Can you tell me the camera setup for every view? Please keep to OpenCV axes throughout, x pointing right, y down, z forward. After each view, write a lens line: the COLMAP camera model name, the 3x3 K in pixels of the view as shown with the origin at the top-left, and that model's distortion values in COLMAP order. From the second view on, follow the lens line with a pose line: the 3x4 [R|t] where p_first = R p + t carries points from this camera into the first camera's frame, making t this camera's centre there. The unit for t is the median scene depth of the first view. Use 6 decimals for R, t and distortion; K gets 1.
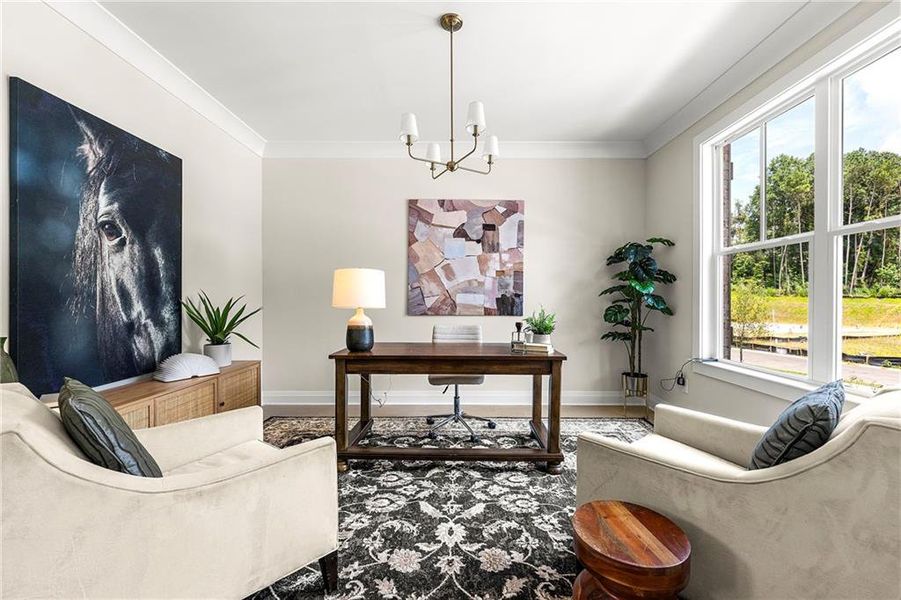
lens RADIAL K [[361.5, 0, 457.3], [0, 361.5, 299.6], [0, 0, 1]] dist [-0.000939, 0.000910]
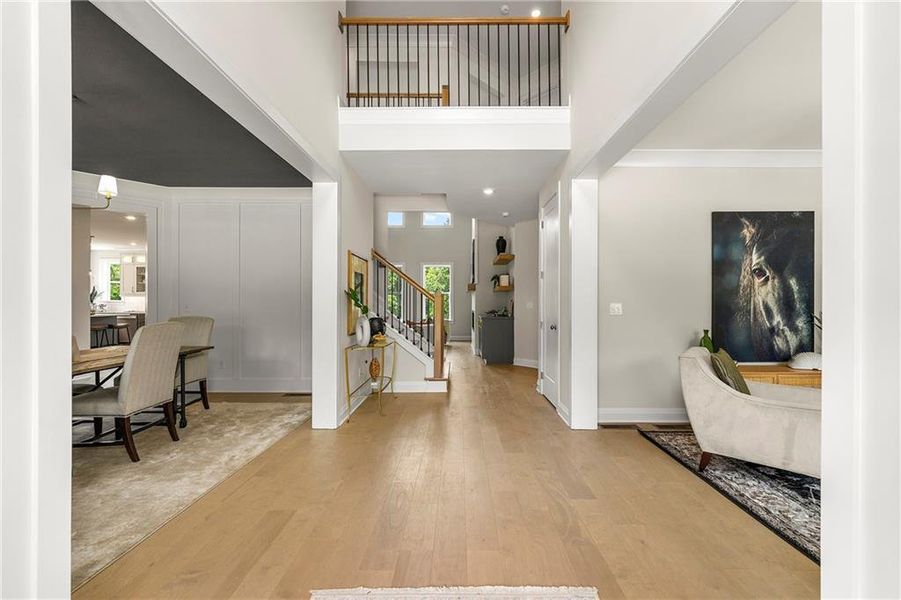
lens RADIAL K [[361.5, 0, 453.8], [0, 361.5, 302.9], [0, 0, 1]] dist [-0.000939, 0.000910]
pose [[-0.022865, -0.003309, -0.999733, 0.777757], [-0.000607, 0.999994, -0.003296, -0.043075], [0.999738, 0.000532, -0.022867, -0.406096]]
